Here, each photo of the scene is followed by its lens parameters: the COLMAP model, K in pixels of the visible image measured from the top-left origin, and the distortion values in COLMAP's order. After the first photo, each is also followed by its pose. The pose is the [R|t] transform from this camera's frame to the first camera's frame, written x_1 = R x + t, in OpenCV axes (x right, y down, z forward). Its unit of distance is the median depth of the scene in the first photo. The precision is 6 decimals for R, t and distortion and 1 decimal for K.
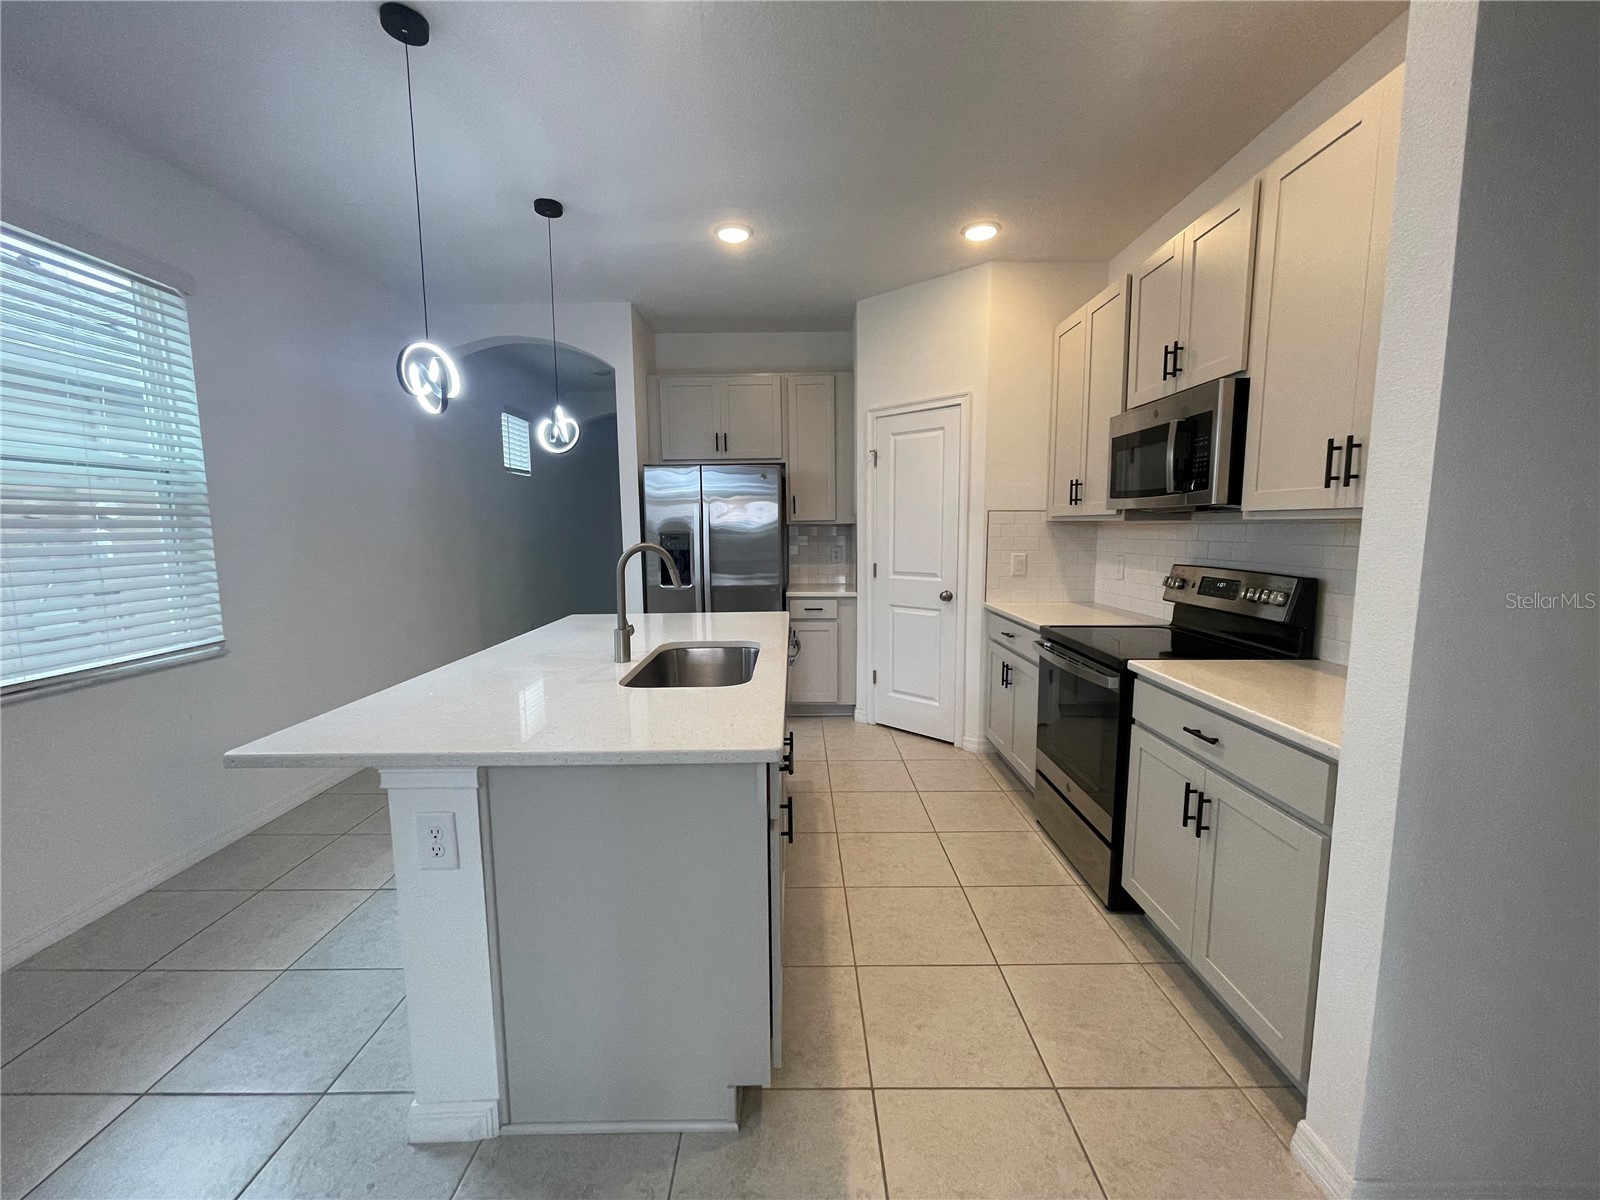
lens RADIAL K [[643.4, 0, 797.5], [0, 643.4, 601.7], [0, 0, 1]] dist [0.000770, -0.000014]
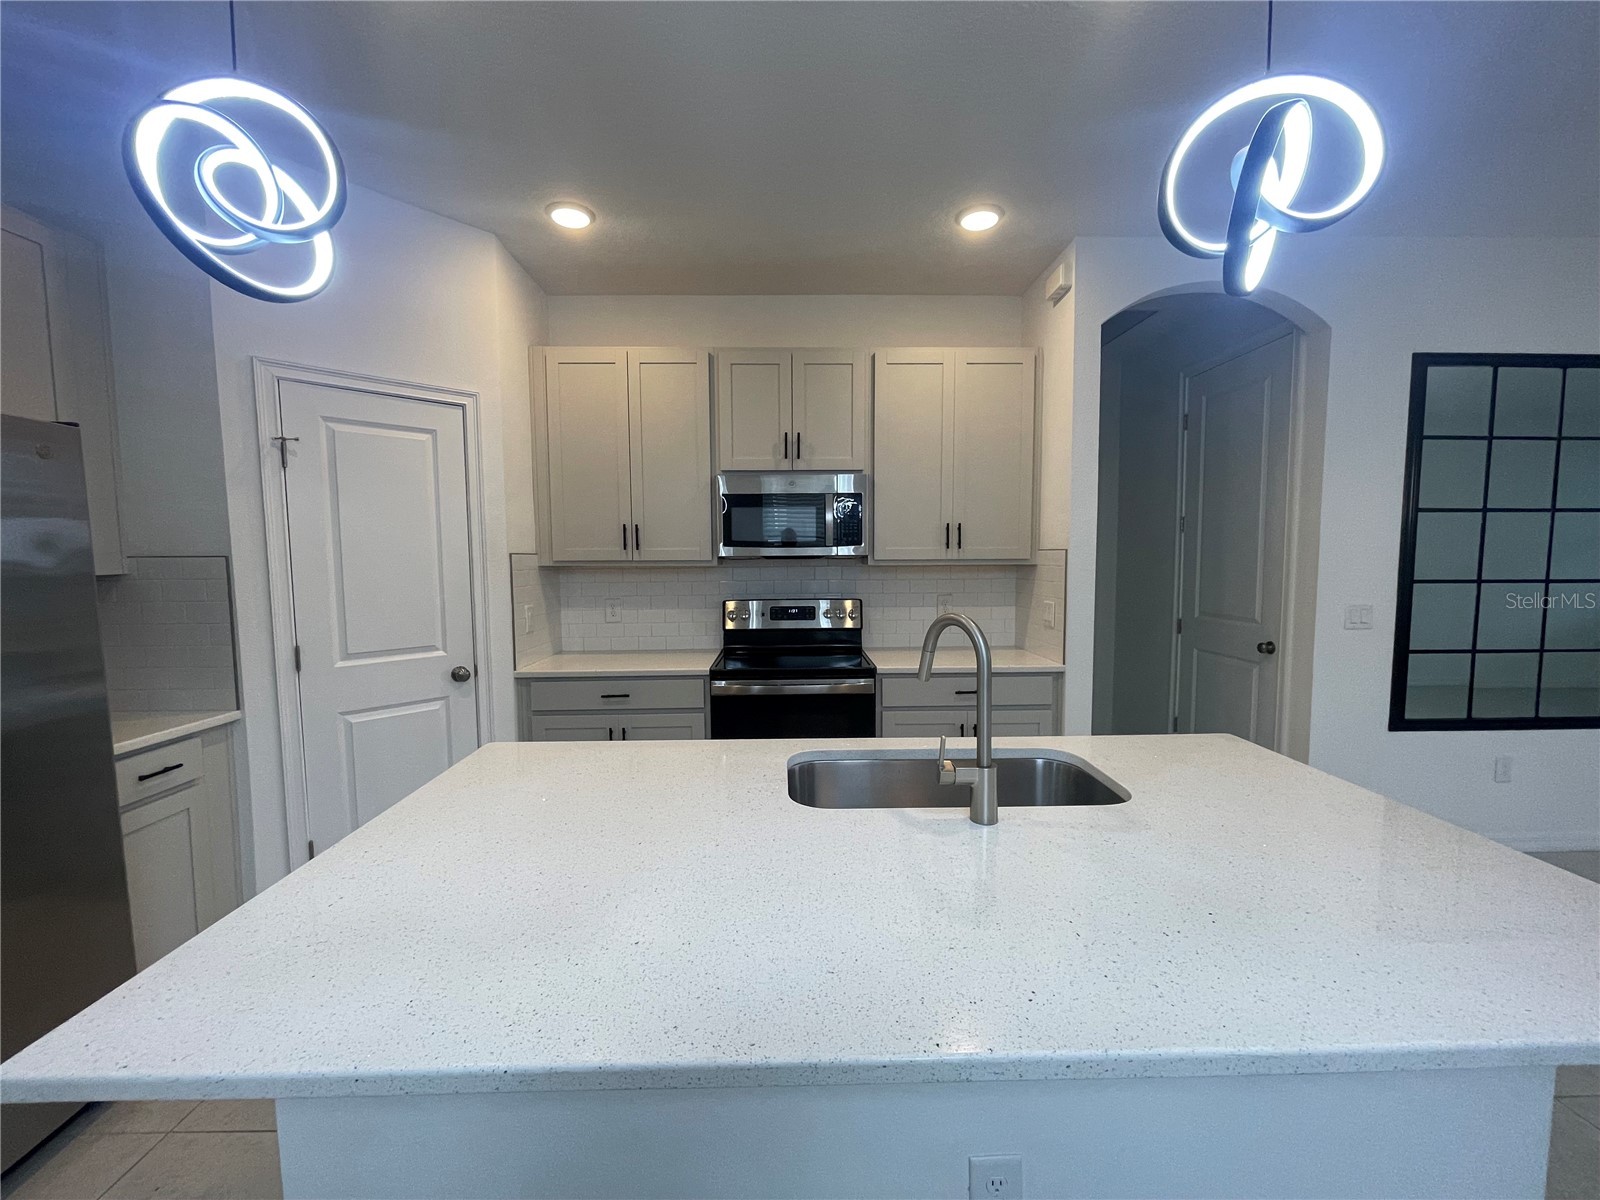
lens RADIAL K [[643.4, 0, 797.5], [0, 643.4, 601.7], [0, 0, 1]] dist [0.000770, -0.000014]
pose [[-0.015652, -0.069119, 0.997486, -0.654764], [0.124001, 0.989772, 0.070531, -0.128344], [-0.992159, 0.124793, -0.006921, 0.899382]]
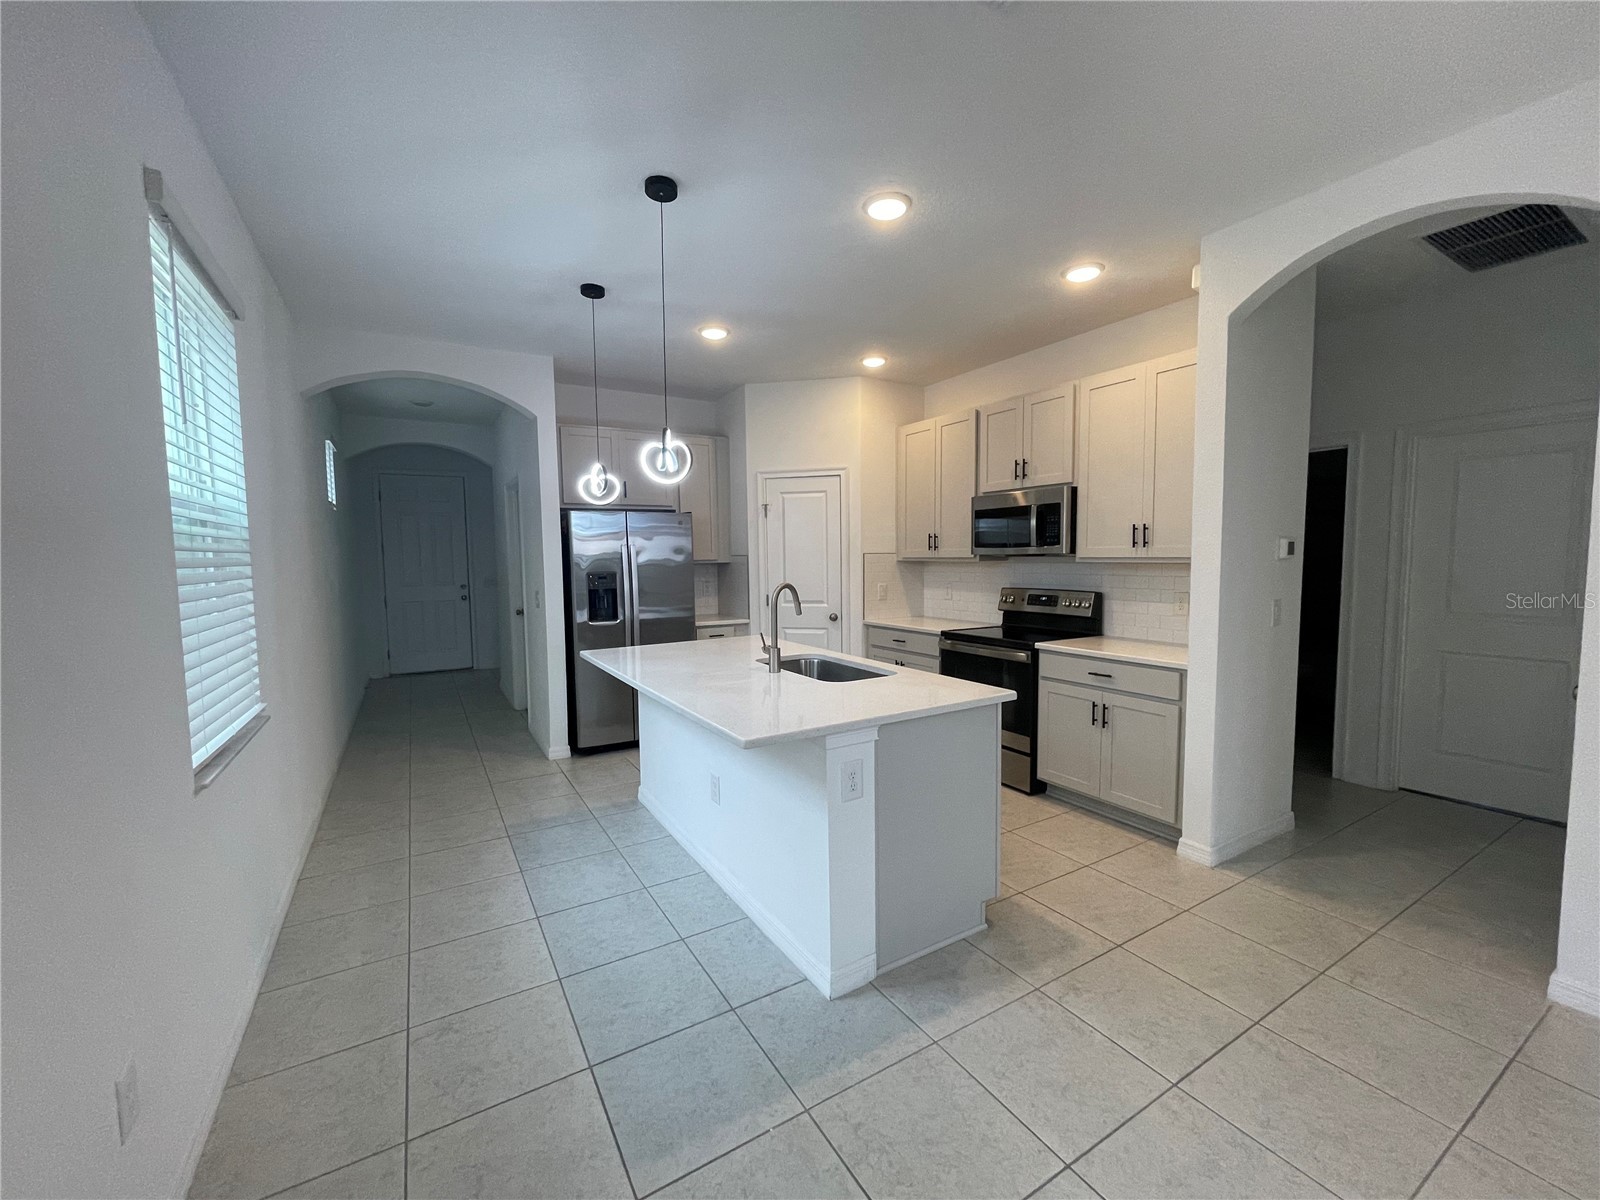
lens RADIAL K [[643.4, 0, 797.5], [0, 643.4, 601.7], [0, 0, 1]] dist [0.000770, -0.000014]
pose [[0.859877, -0.040154, 0.508919, -0.706733], [0.065412, 0.997351, -0.031830, -0.005258], [-0.506292, 0.060660, 0.860226, -0.133499]]
